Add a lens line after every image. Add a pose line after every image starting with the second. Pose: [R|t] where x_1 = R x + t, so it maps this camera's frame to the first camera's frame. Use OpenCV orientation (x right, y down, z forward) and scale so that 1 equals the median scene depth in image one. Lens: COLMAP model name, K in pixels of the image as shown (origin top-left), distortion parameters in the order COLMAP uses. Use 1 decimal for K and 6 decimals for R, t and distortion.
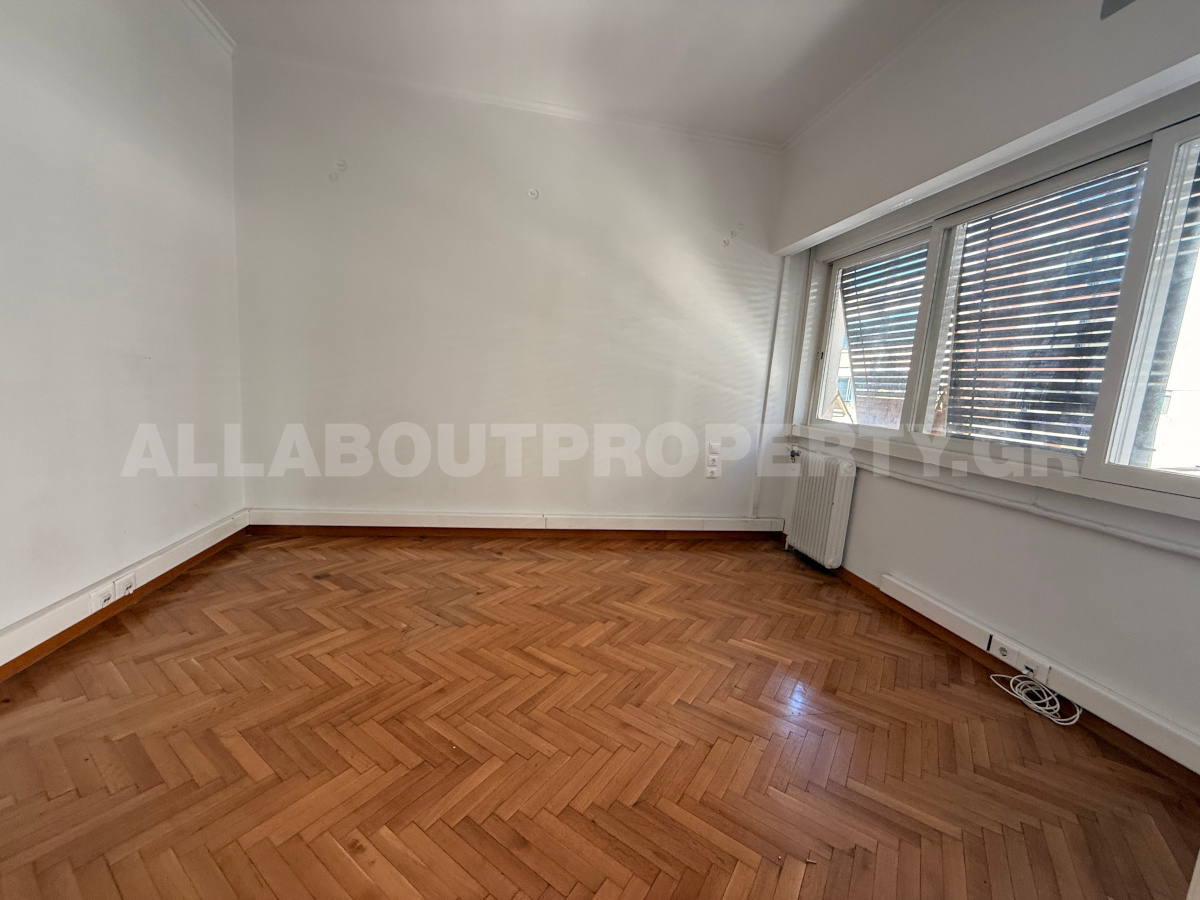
lens RADIAL K [[477.6, 0, 600.0], [0, 477.6, 450.0], [0, 0, 1]] dist [0.001291, -0.000194]
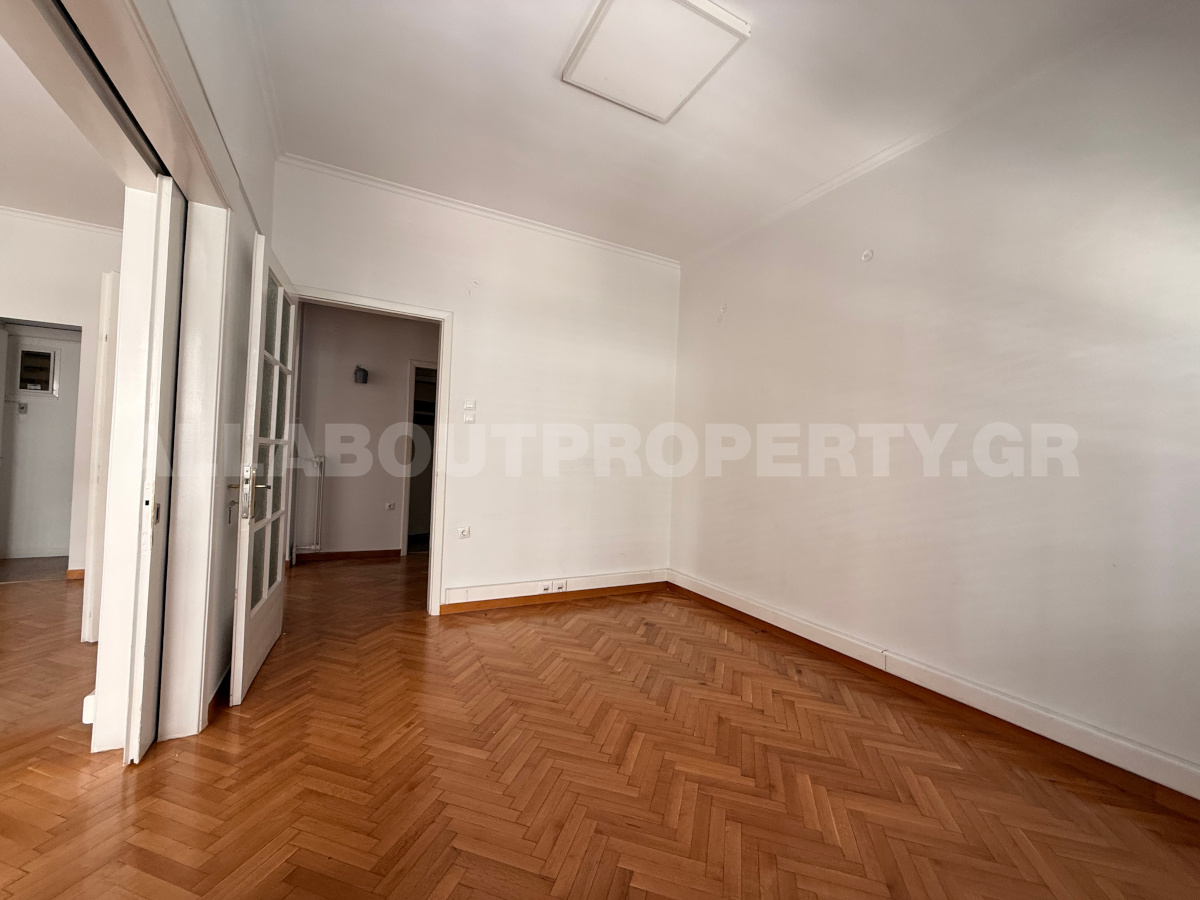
lens RADIAL K [[477.6, 0, 600.0], [0, 477.6, 450.0], [0, 0, 1]] dist [0.001291, -0.000194]
pose [[0.300229, -0.078276, -0.950650, 0.612477], [-0.148846, 0.980574, -0.127748, -0.007935], [0.942182, 0.179854, 0.282746, 0.428379]]
